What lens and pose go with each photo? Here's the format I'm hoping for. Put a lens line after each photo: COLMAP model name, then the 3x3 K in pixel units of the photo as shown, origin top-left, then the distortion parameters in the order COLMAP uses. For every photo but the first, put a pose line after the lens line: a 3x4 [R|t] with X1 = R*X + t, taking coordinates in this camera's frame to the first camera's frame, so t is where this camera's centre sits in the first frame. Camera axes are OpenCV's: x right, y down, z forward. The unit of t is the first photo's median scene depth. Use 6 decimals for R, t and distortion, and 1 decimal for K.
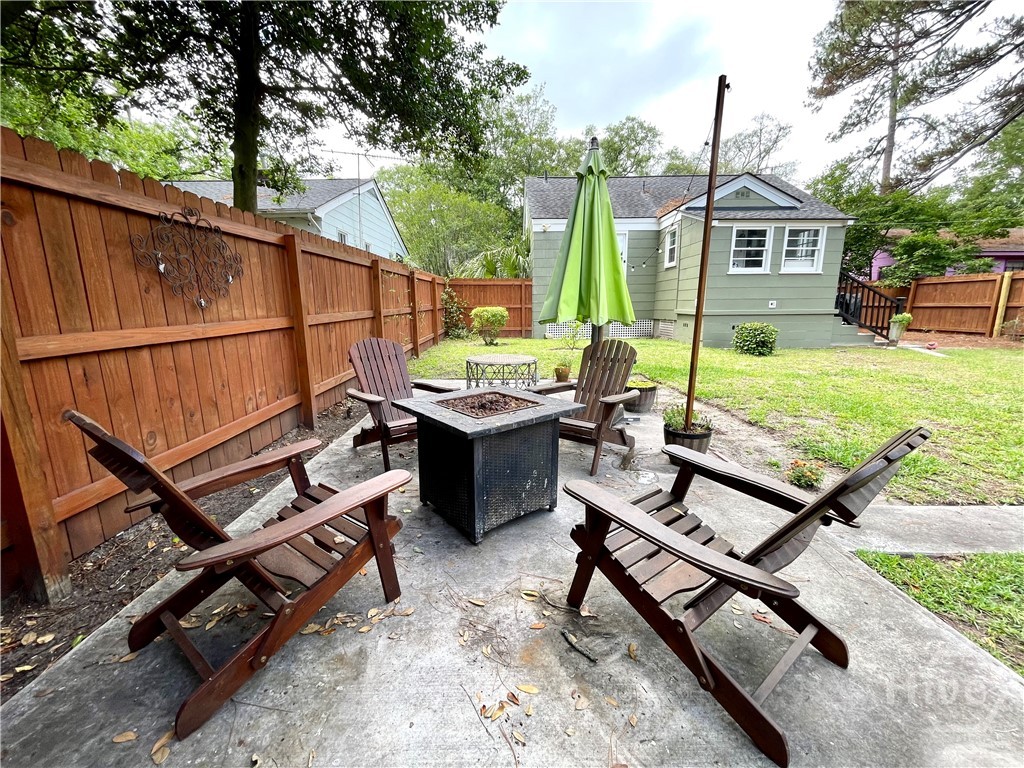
lens RADIAL K [[411.0, 0, 511.0], [0, 411.0, 383.0], [0, 0, 1]] dist [-0.000880, -0.000287]
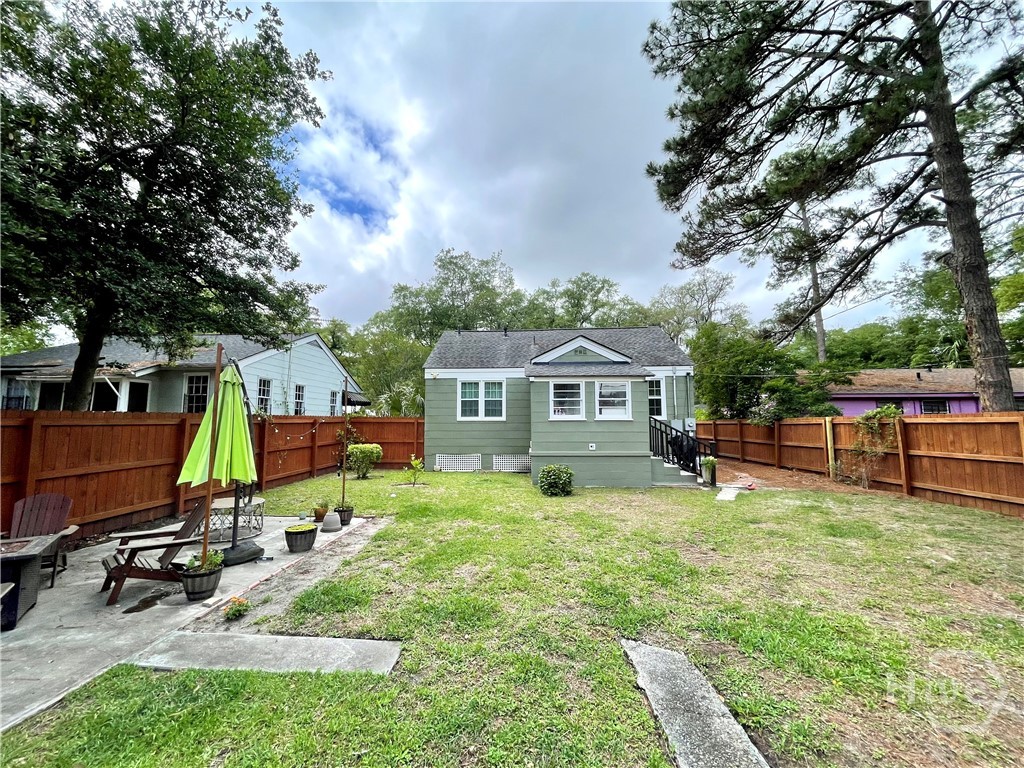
lens RADIAL K [[411.0, 0, 510.5], [0, 411.0, 382.2], [0, 0, 1]] dist [-0.000880, -0.000287]
pose [[0.998789, 0.002723, -0.049127, 0.418018], [-0.016700, 0.957956, -0.286430, -0.031464], [0.046282, 0.286903, 0.956841, -0.121569]]
